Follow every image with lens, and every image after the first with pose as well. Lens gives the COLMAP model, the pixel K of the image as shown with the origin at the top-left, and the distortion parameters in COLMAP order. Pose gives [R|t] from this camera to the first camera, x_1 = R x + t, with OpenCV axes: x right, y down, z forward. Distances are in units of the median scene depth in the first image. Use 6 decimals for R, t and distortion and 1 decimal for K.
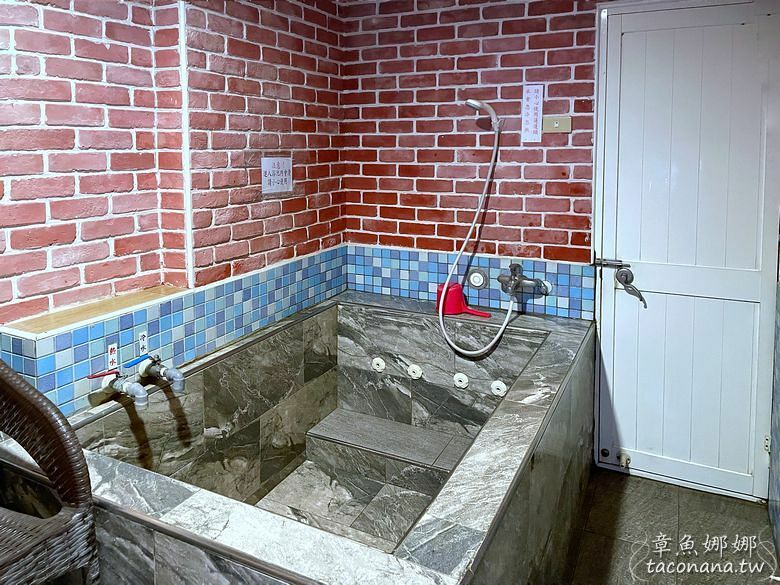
lens RADIAL K [[571.6, 0, 390.0], [0, 571.6, 330.2], [0, 0, 1]] dist [0.076364, -0.079397]
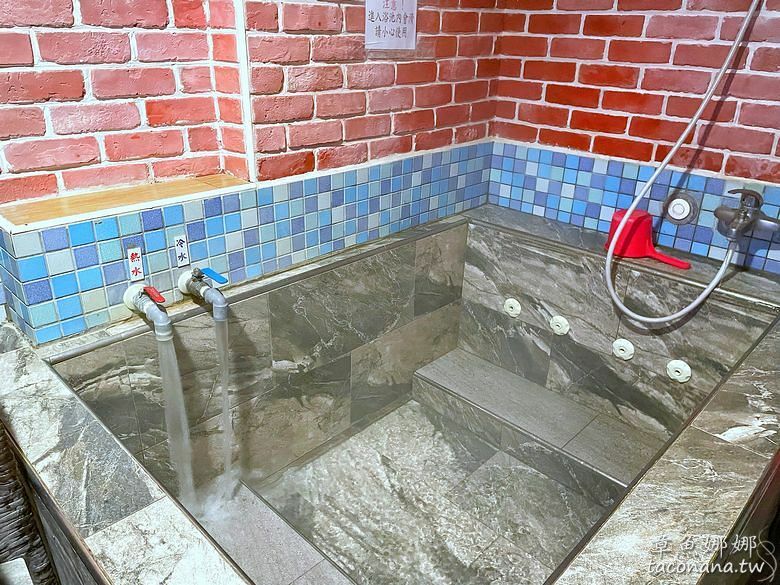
lens RADIAL K [[571.6, 0, 390.0], [0, 571.6, 330.2], [0, 0, 1]] dist [0.076364, -0.079397]
pose [[0.952121, 0.166180, -0.256613, 0.031999], [-0.121808, 0.976070, 0.180141, -0.035015], [0.280408, -0.140259, 0.949578, 0.274199]]
